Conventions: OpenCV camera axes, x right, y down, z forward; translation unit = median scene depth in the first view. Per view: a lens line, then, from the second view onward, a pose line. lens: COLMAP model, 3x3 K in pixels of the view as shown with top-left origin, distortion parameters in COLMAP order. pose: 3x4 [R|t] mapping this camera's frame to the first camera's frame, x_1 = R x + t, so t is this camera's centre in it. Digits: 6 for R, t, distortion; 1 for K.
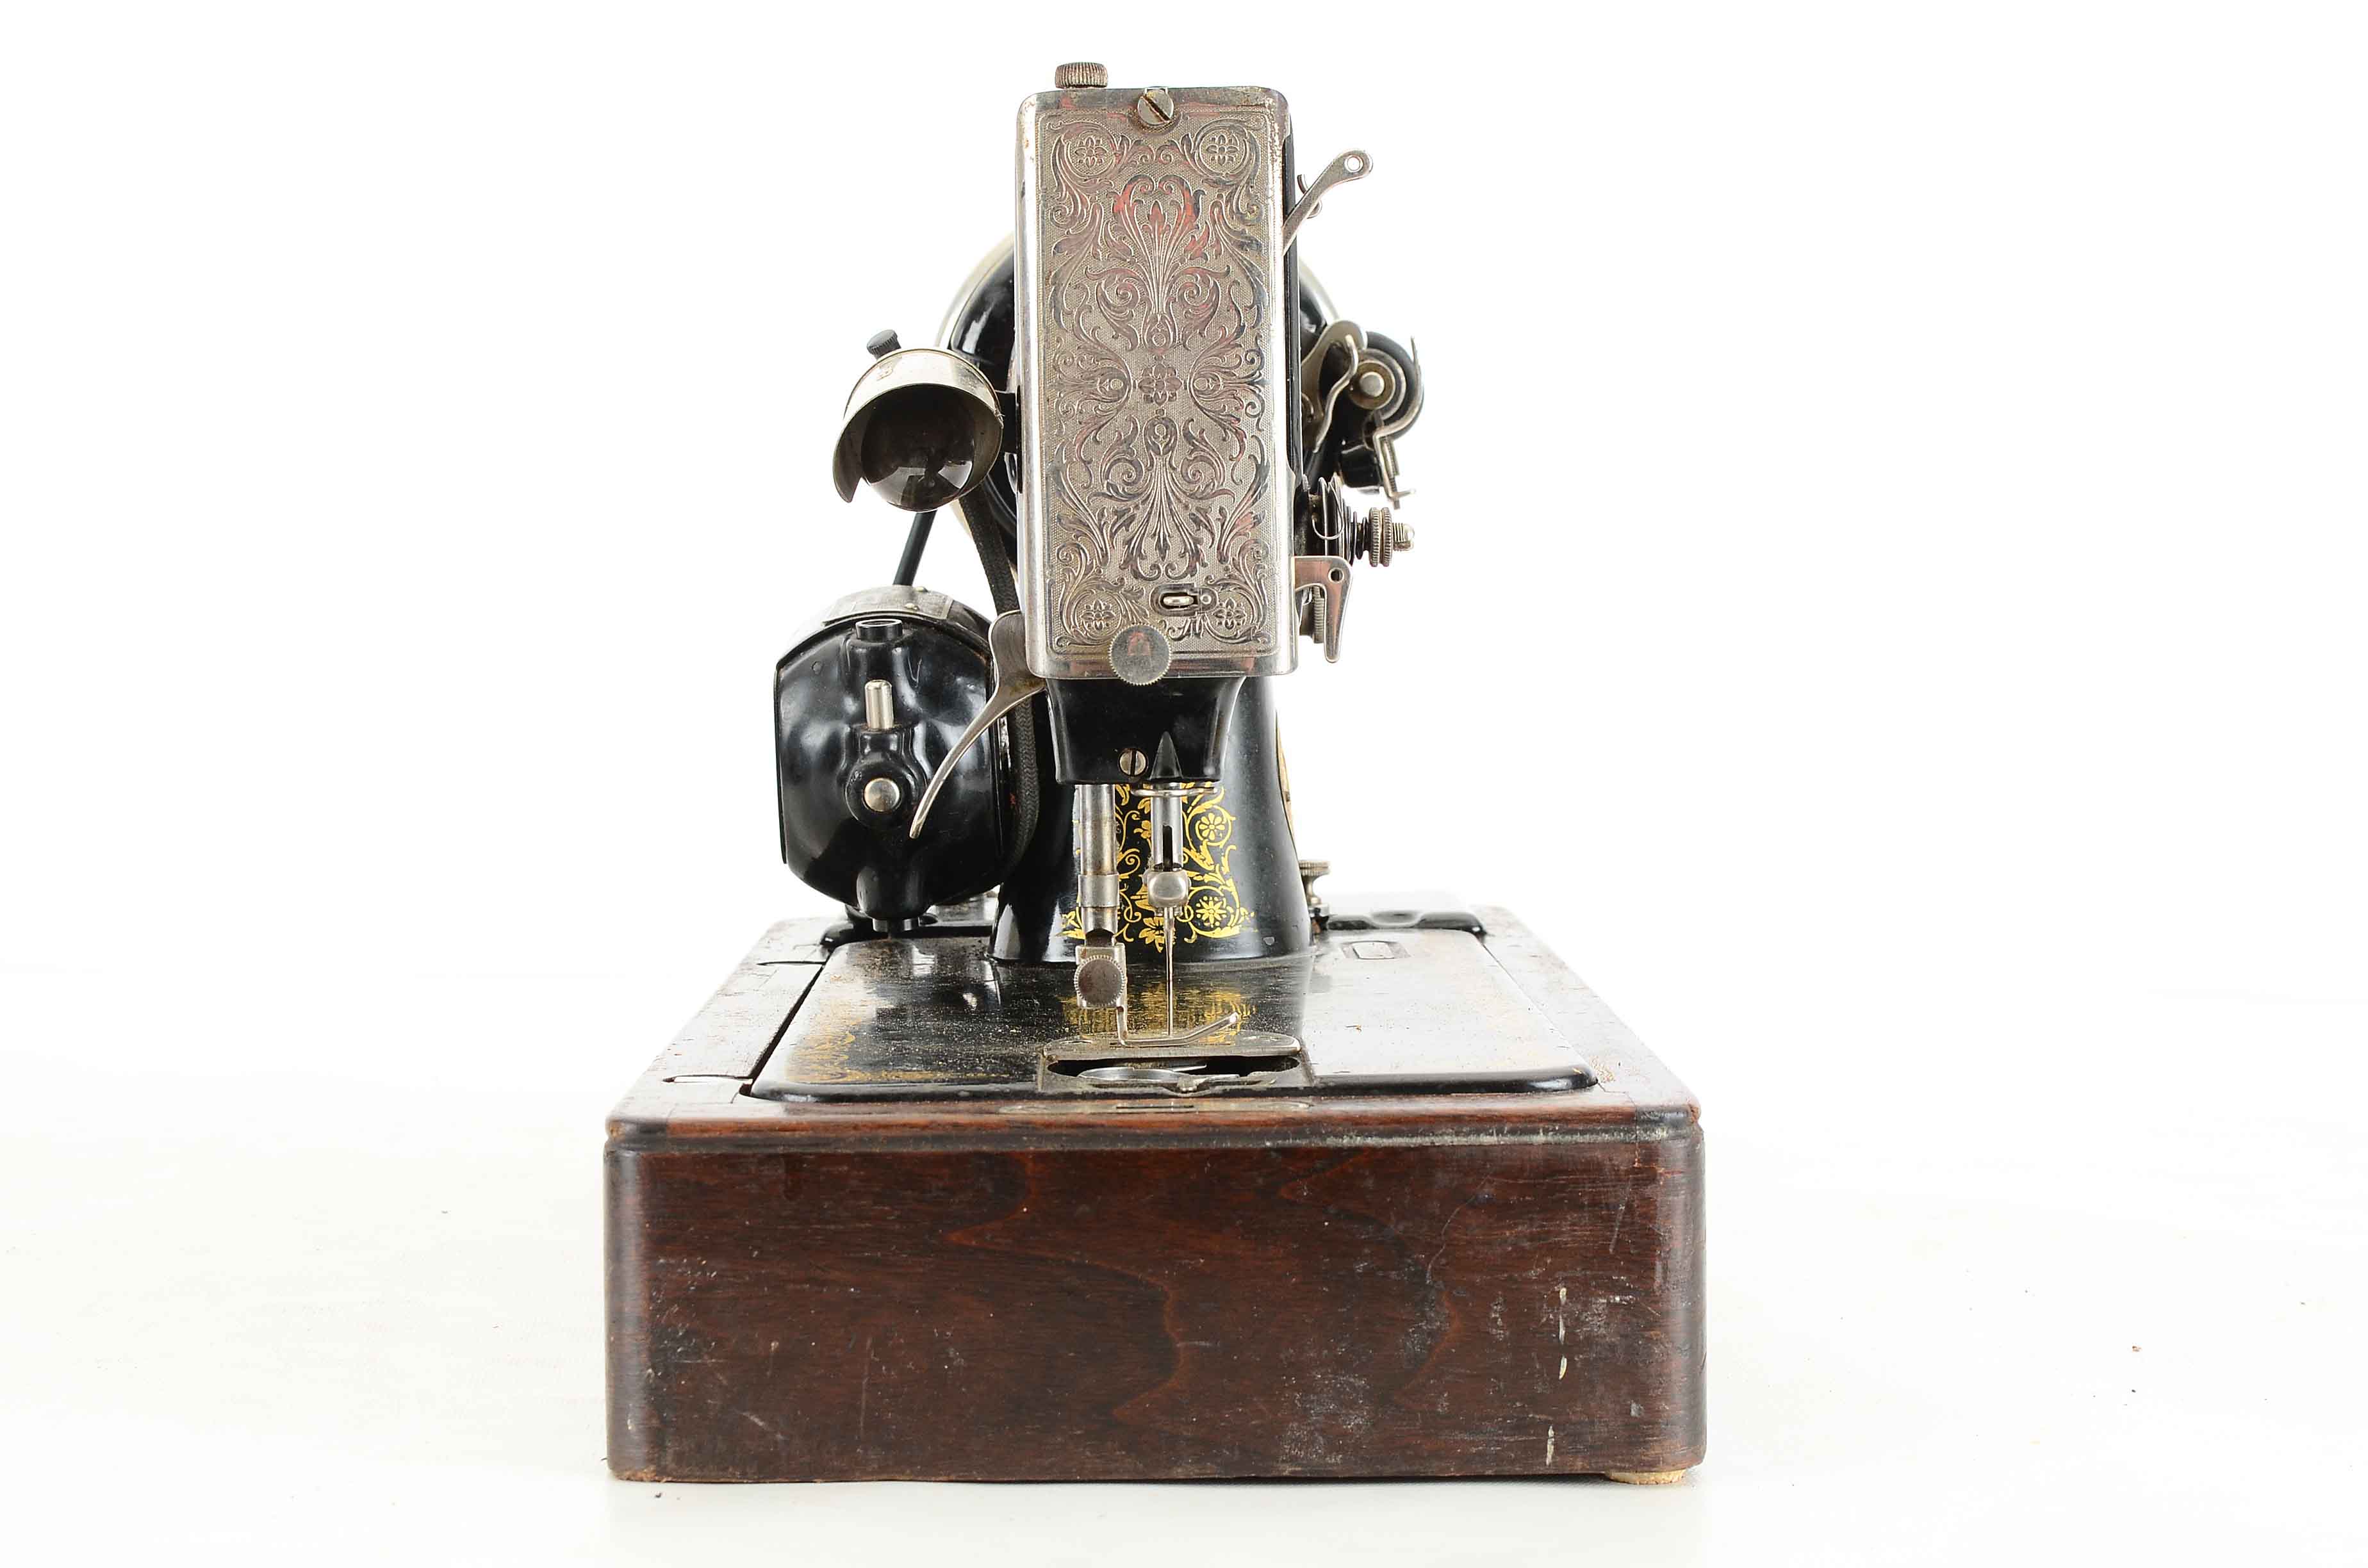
lens RADIAL K [[4392.7, 0, 1184.0], [0, 4392.7, 784.0], [0, 0, 1]] dist [-0.028774, -0.109632]
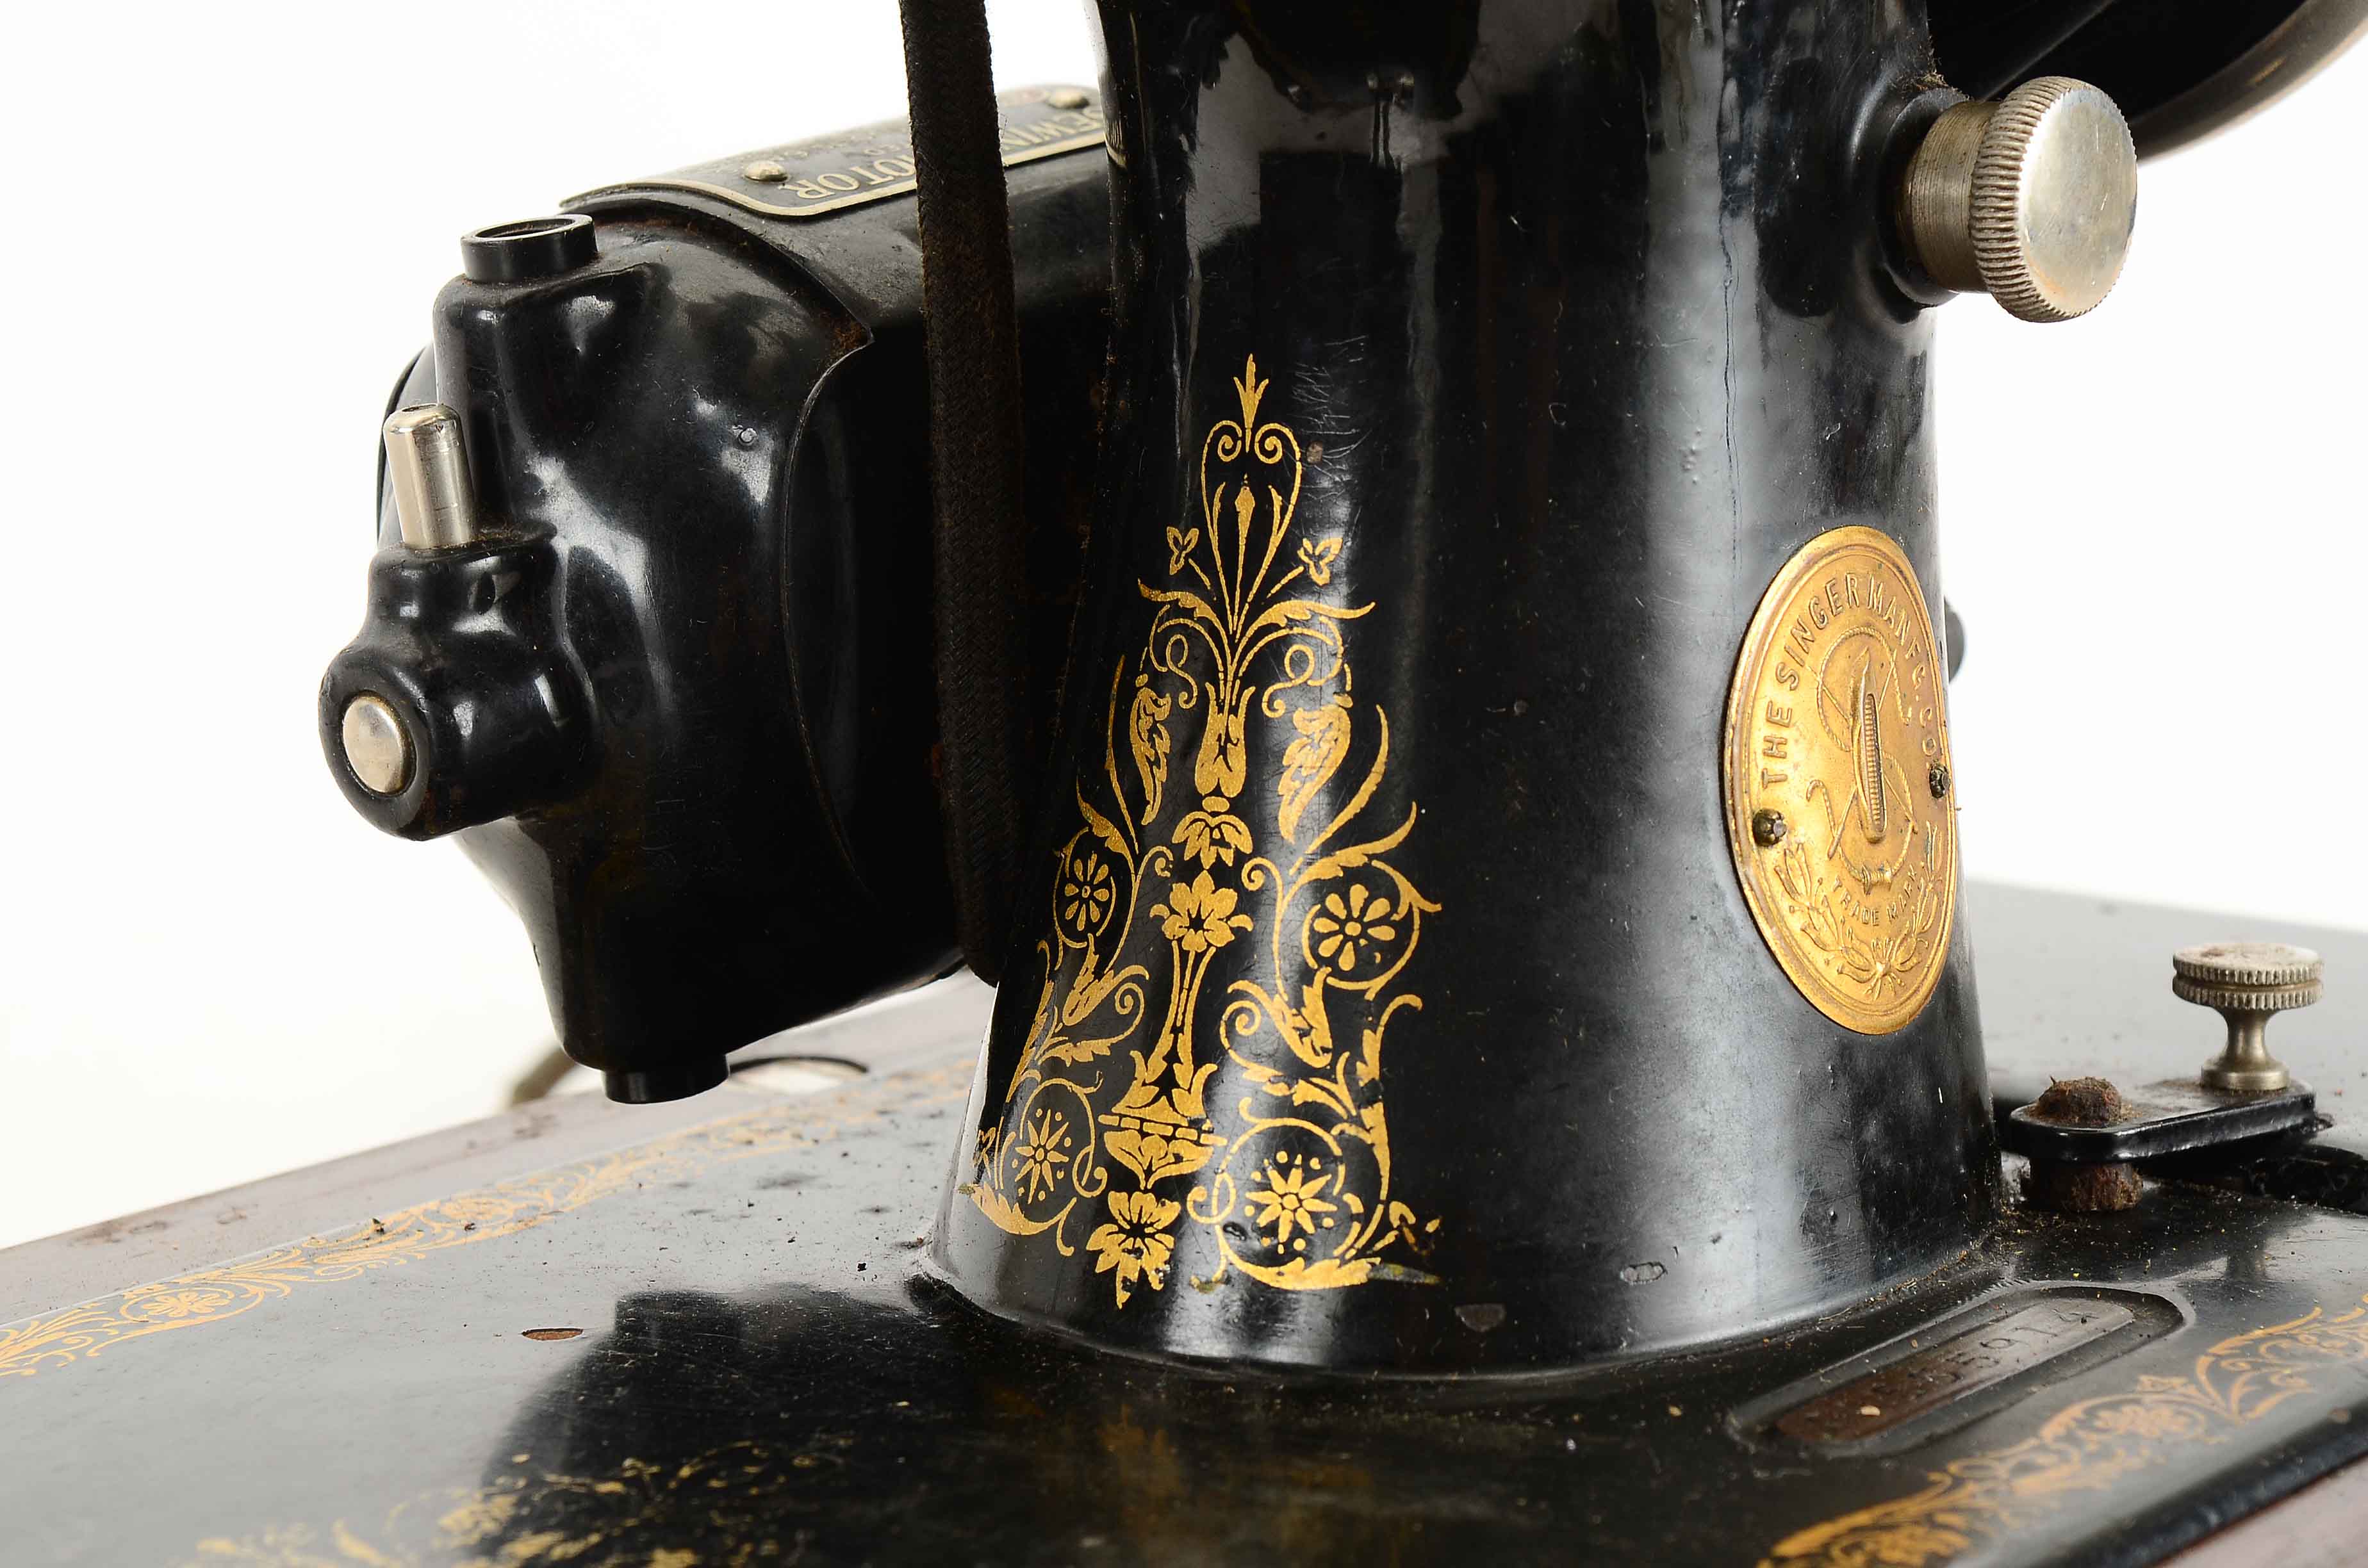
lens RADIAL K [[5241.9, 0, 1181.2], [0, 5241.9, 853.8], [0, 0, 1]] dist [0.058580, 0.003942]
pose [[0.742176, 0.130197, -0.657437, 0.292953], [-0.023930, 0.985472, 0.168146, -0.070146], [0.669777, -0.109062, 0.734509, 0.870219]]
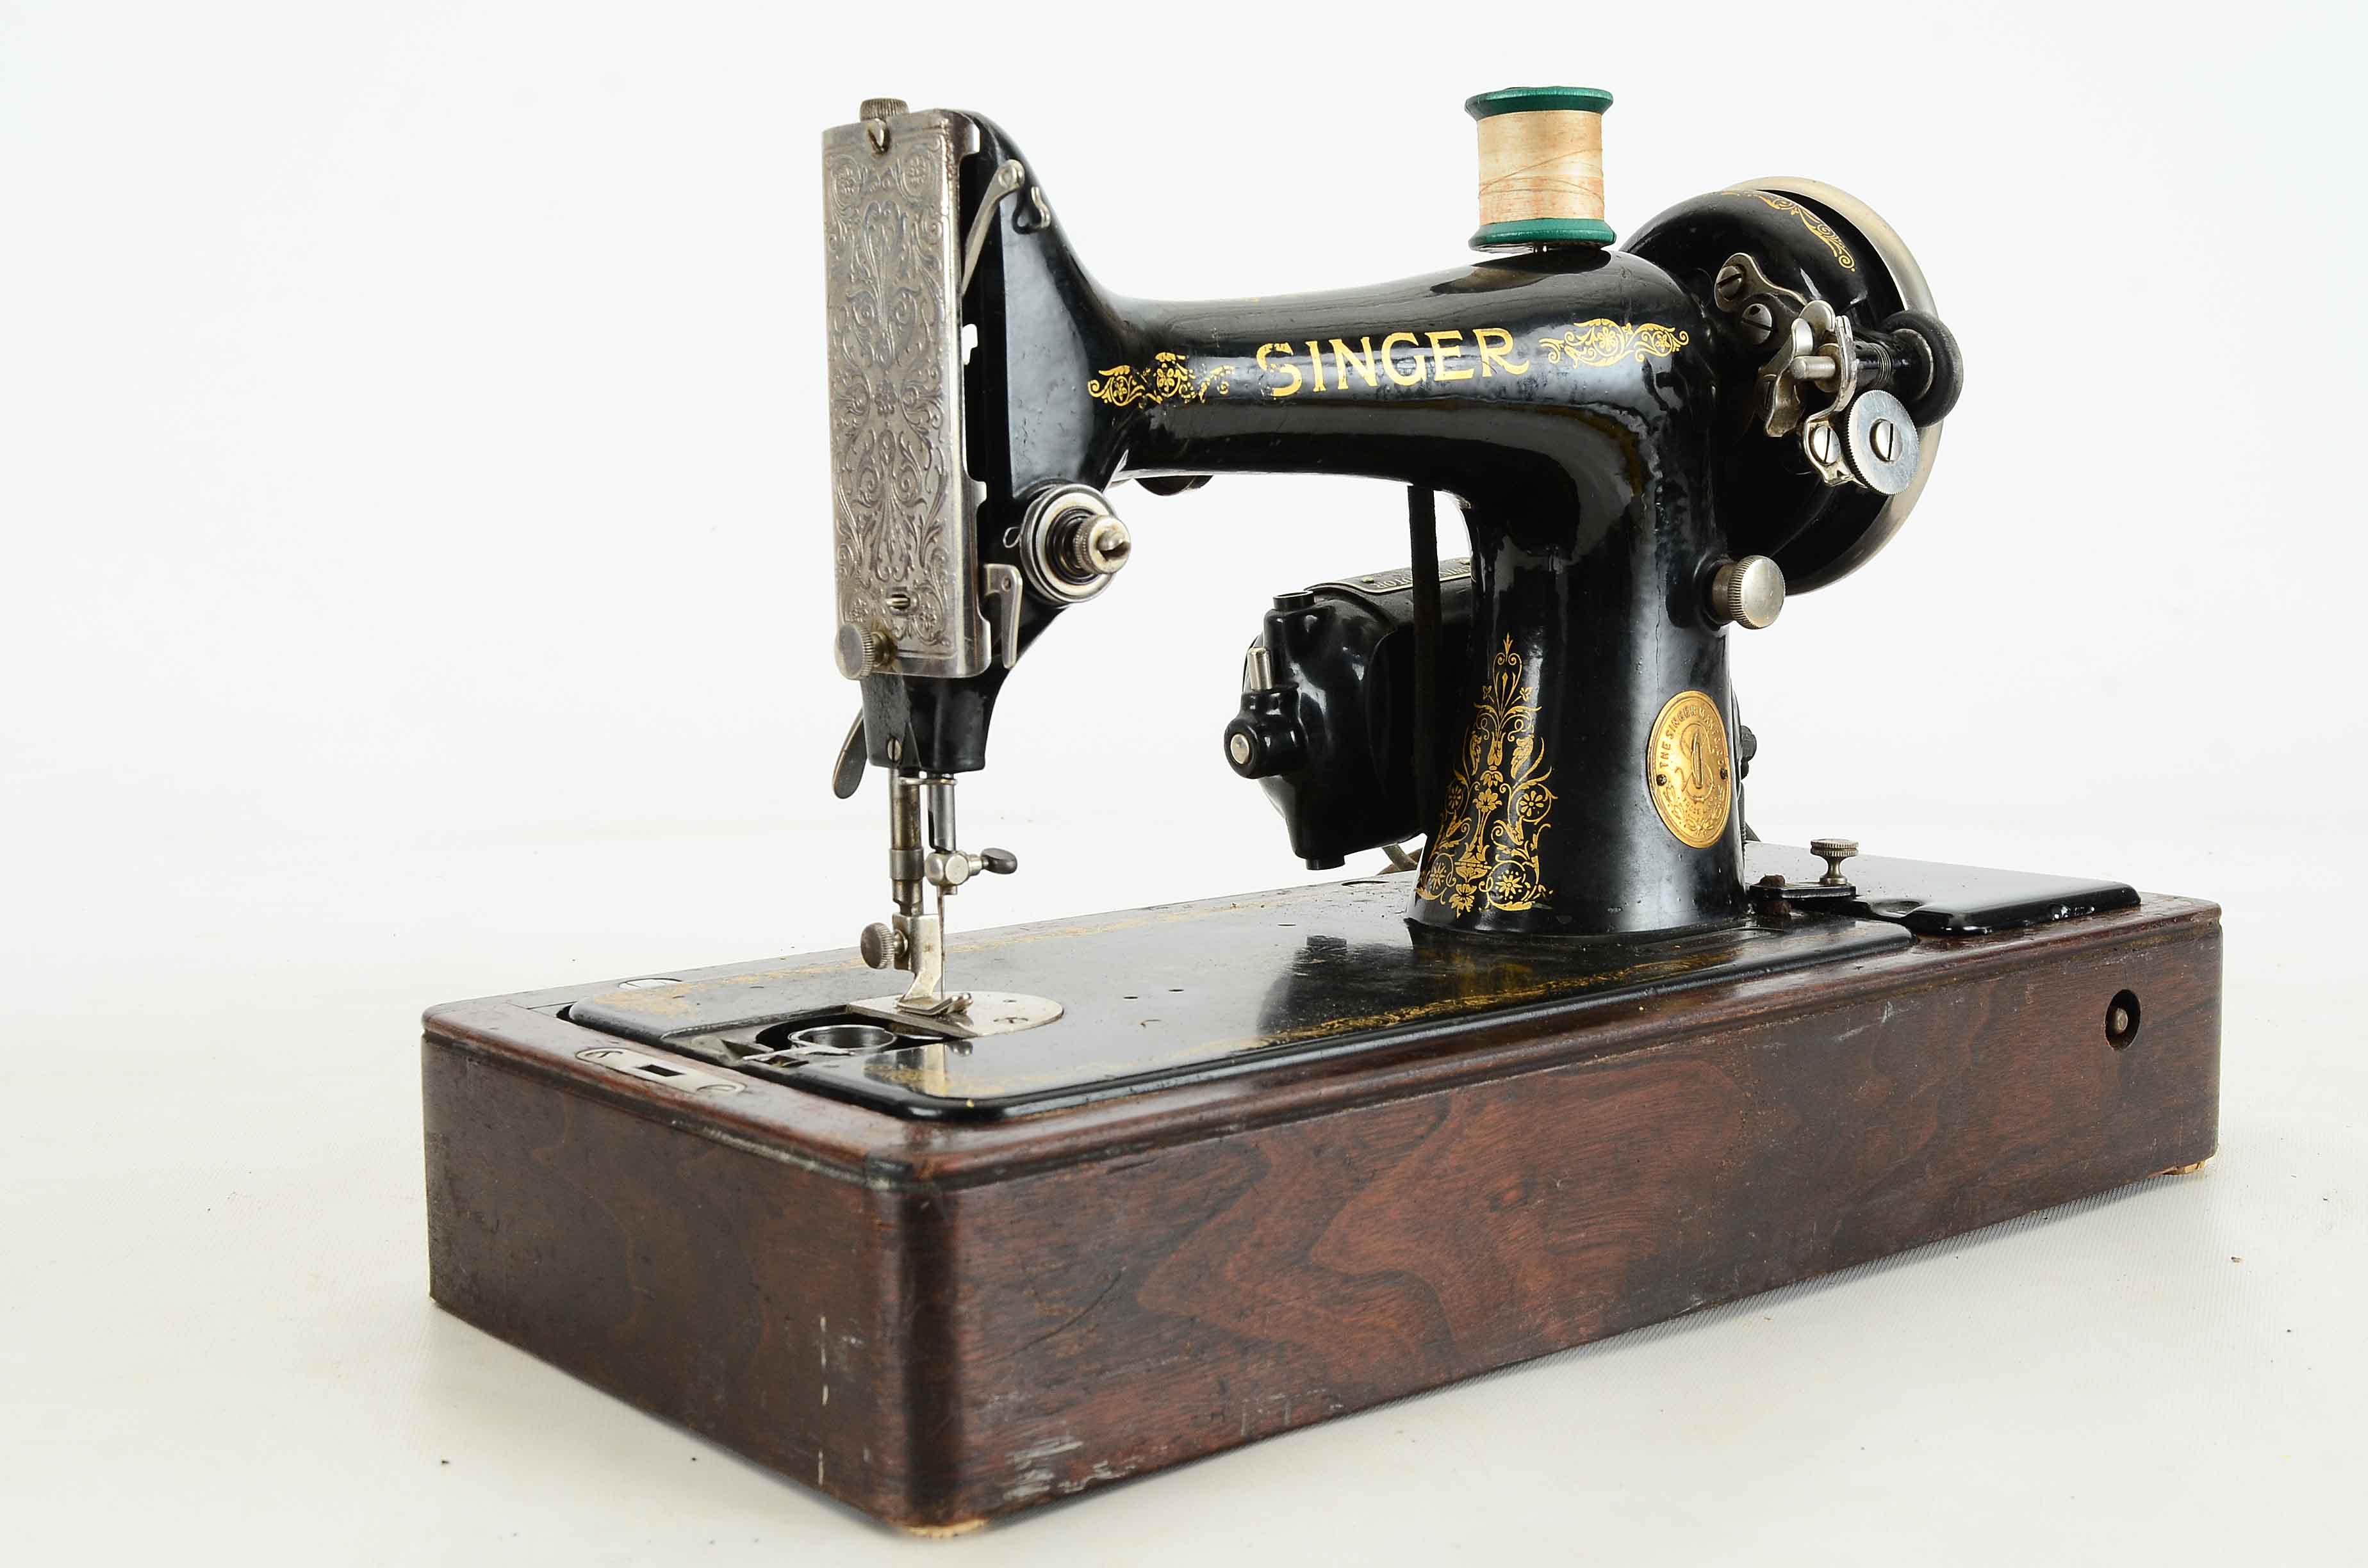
lens RADIAL K [[3014.1, 0, 1184.0], [0, 3014.1, 784.0], [0, 0, 1]] dist [-0.065264, -0.002149]
pose [[0.623678, 0.090868, -0.776381, 0.612802], [-0.040253, 0.995636, 0.084195, -0.062211], [0.780644, -0.021259, 0.624614, 0.597086]]
